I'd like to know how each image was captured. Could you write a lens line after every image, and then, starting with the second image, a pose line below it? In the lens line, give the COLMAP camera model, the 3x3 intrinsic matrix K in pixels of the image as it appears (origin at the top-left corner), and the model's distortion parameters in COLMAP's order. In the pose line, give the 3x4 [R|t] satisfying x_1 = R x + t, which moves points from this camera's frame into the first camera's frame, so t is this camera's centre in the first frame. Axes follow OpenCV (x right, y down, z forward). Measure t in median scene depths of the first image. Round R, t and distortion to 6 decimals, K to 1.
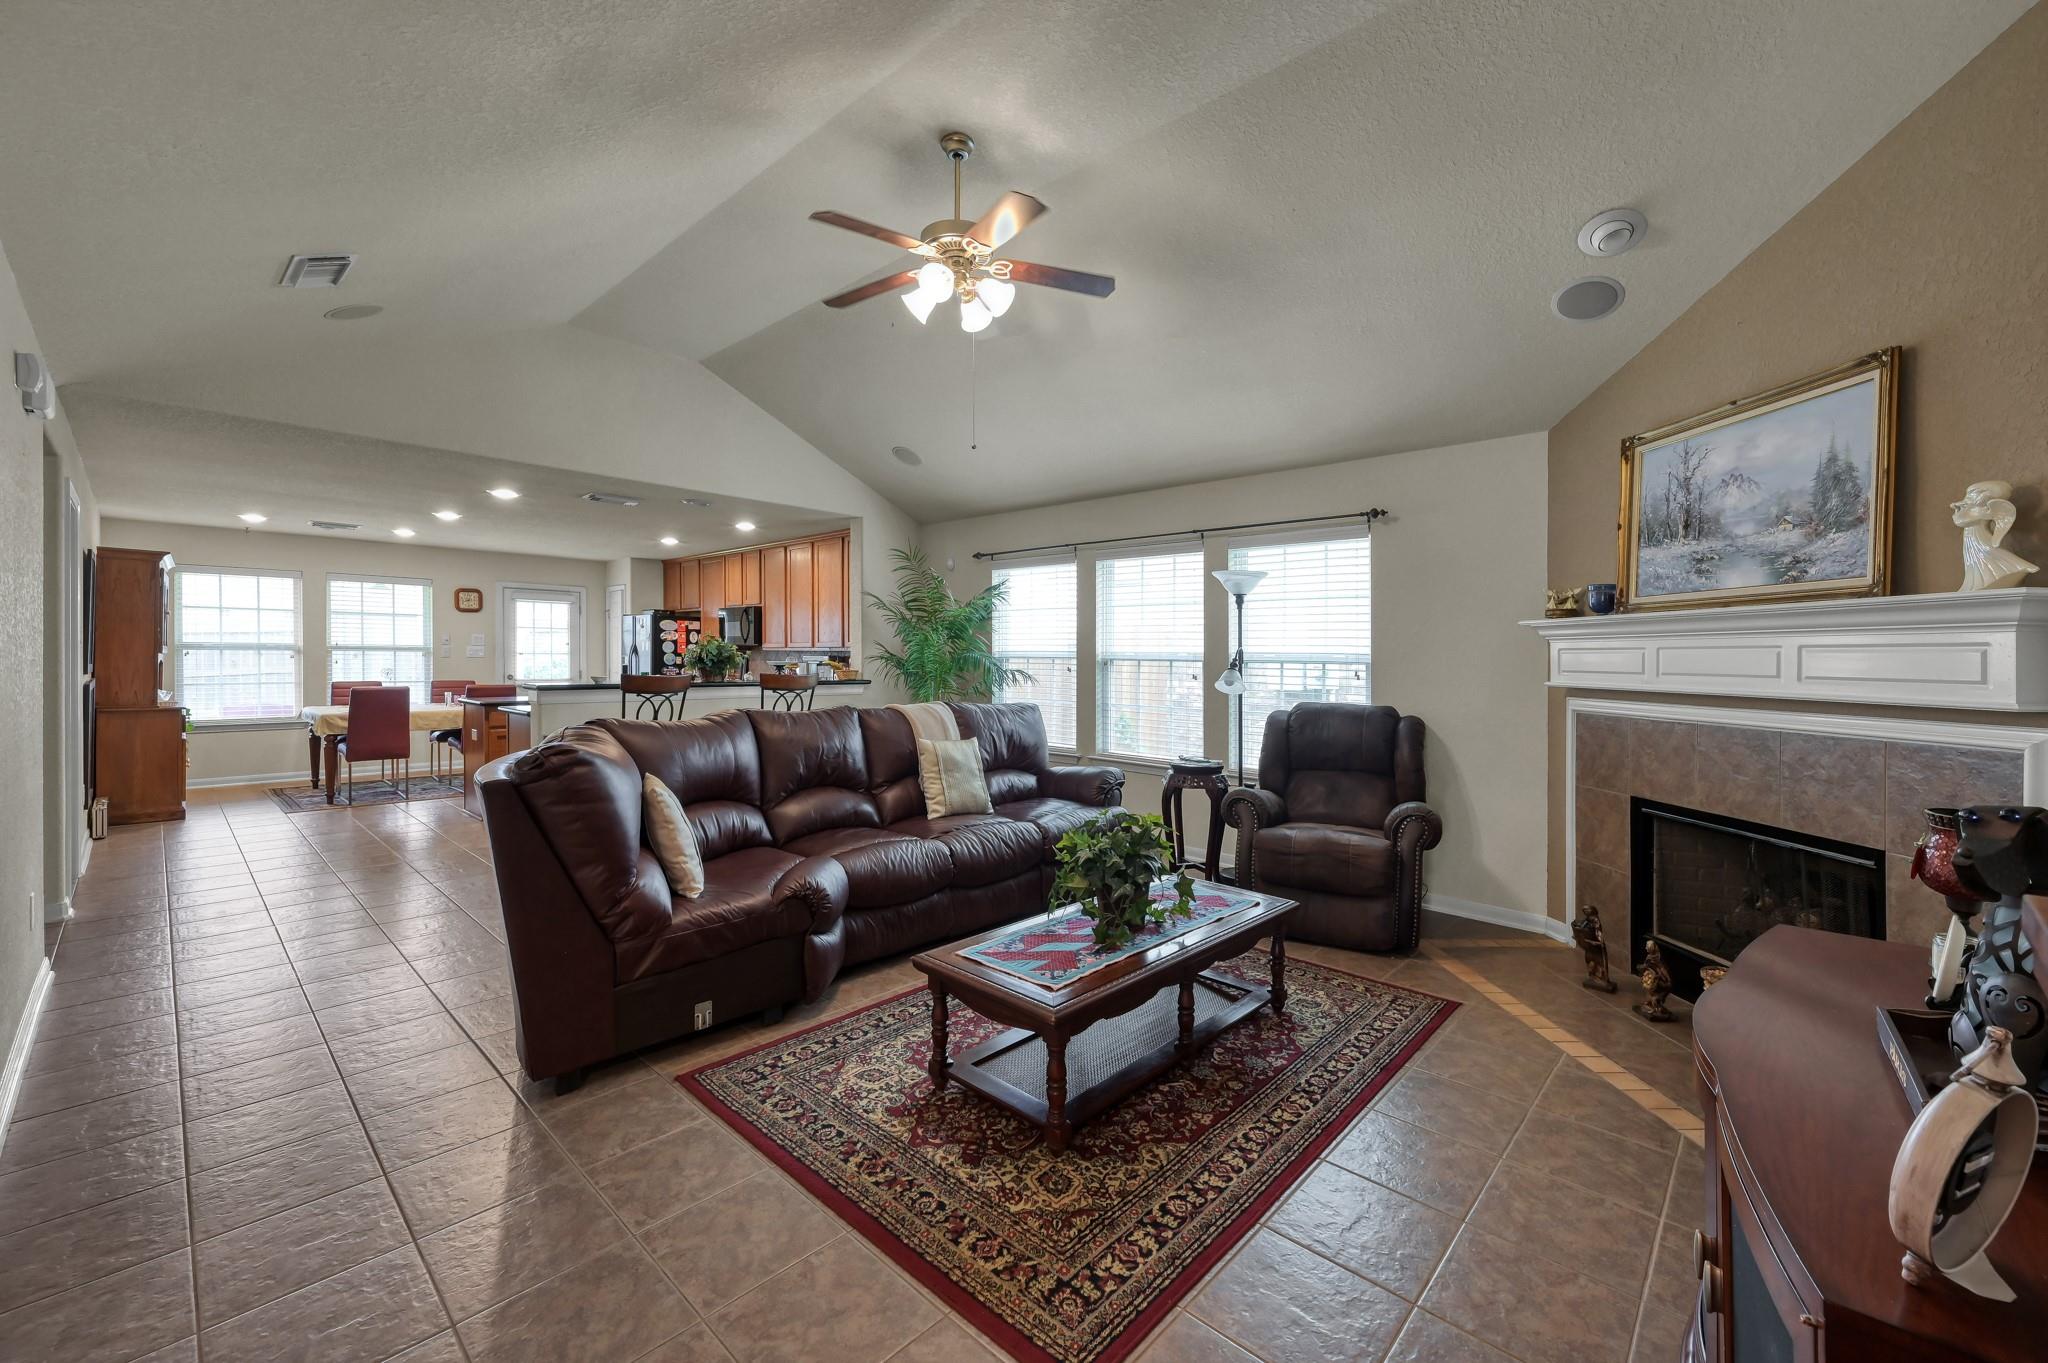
lens RADIAL K [[819.9, 0, 1054.9], [0, 819.9, 673.8], [0, 0, 1]] dist [-0.003763, -0.000108]
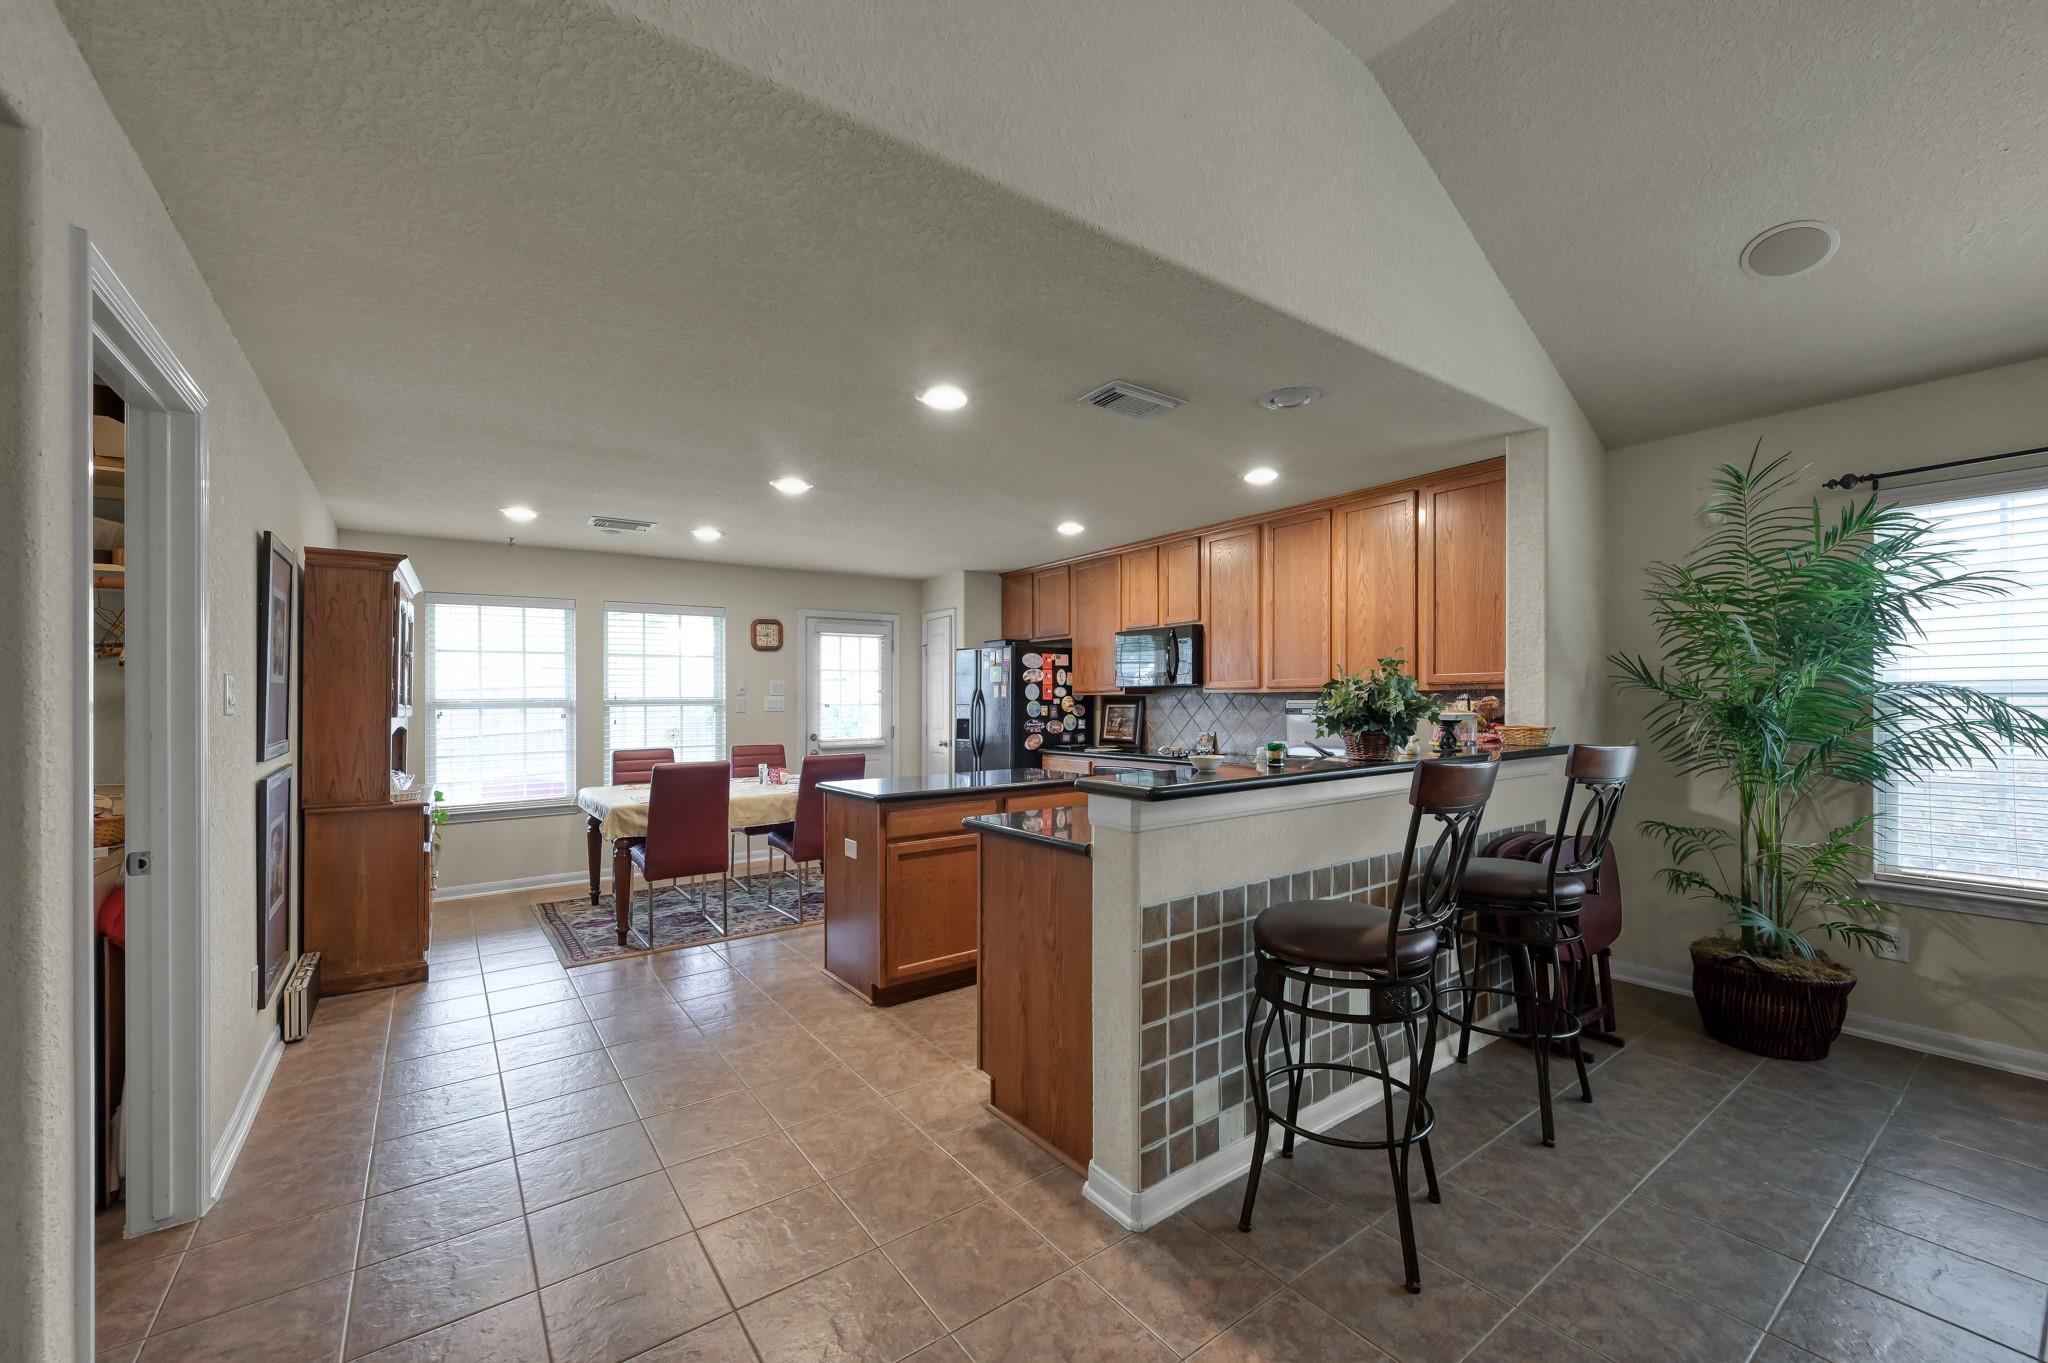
lens RADIAL K [[819.9, 0, 1057.4], [0, 819.9, 691.4], [0, 0, 1]] dist [-0.003763, -0.000108]
pose [[0.982258, -0.023202, -0.186095, -0.427770], [0.017963, 0.999395, -0.029786, -0.015689], [0.186674, 0.025914, 0.982080, 0.427416]]
